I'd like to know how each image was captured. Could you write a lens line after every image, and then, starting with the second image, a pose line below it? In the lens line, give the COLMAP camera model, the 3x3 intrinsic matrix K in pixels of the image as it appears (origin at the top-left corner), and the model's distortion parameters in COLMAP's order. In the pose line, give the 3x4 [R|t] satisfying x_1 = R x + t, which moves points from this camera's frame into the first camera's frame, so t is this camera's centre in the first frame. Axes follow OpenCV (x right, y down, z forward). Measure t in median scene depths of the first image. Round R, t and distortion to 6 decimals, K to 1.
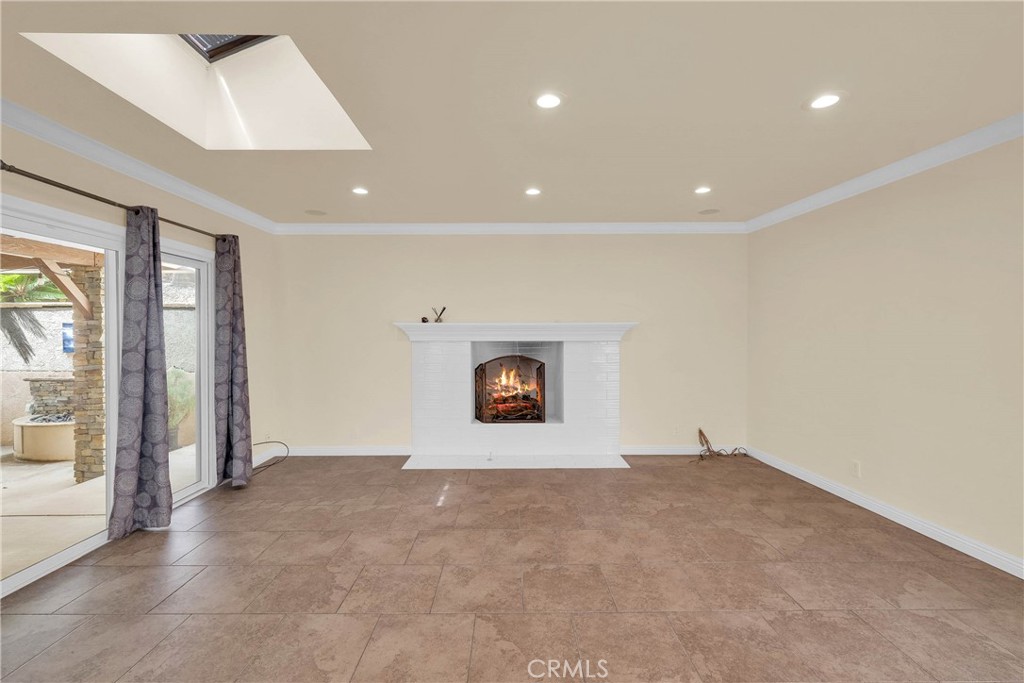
lens RADIAL K [[447.0, 0, 514.3], [0, 447.0, 341.5], [0, 0, 1]] dist [-0.002209, 0.000507]
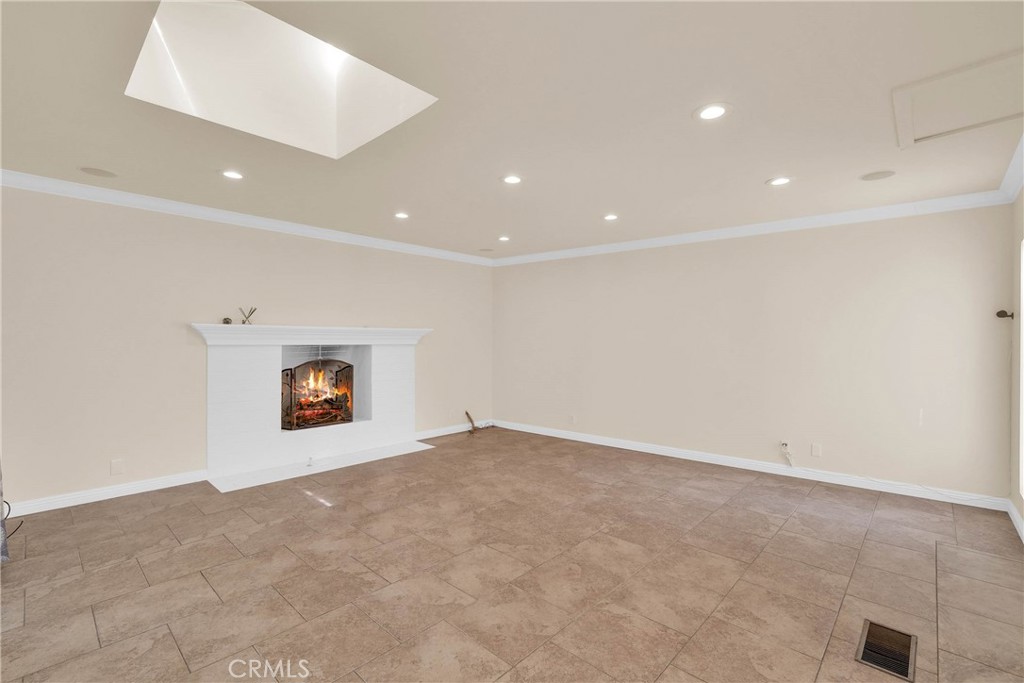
lens RADIAL K [[447.0, 0, 509.3], [0, 447.0, 339.9], [0, 0, 1]] dist [-0.002209, 0.000507]
pose [[0.691873, 0.004828, 0.722003, -0.678302], [0.006170, 0.999902, -0.012598, 0.004783], [-0.721993, 0.013171, 0.691775, -0.004833]]
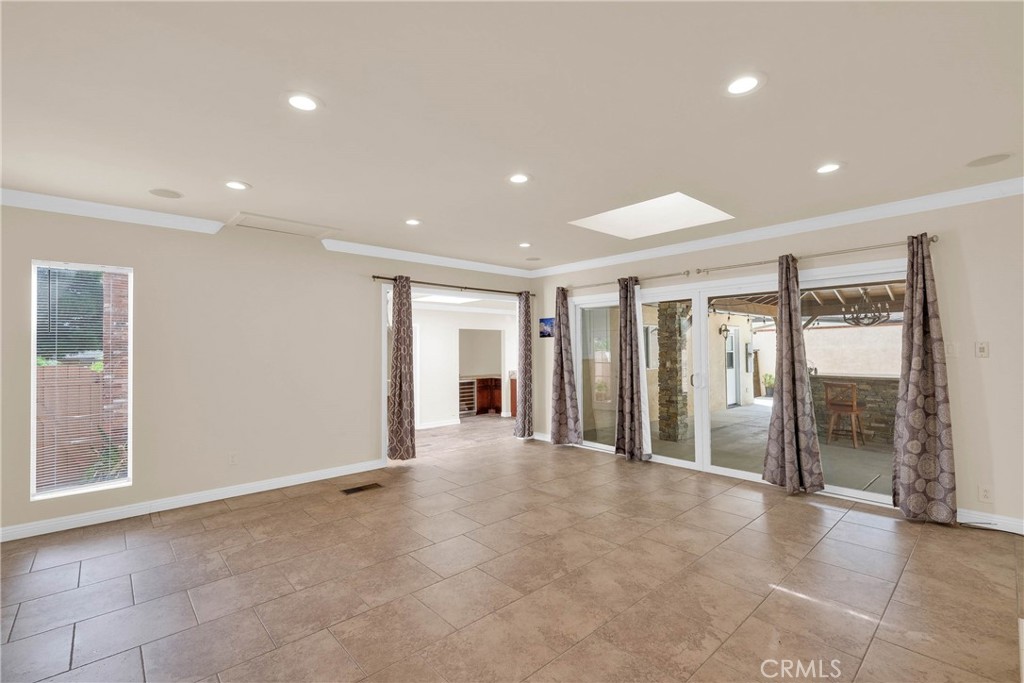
lens RADIAL K [[447.0, 0, 513.8], [0, 447.0, 345.1], [0, 0, 1]] dist [-0.002209, 0.000507]
pose [[-0.740521, 0.002718, -0.672028, 0.679788], [-0.001808, 0.999980, 0.006037, -0.028043], [0.672031, 0.005685, -0.740501, 1.358154]]
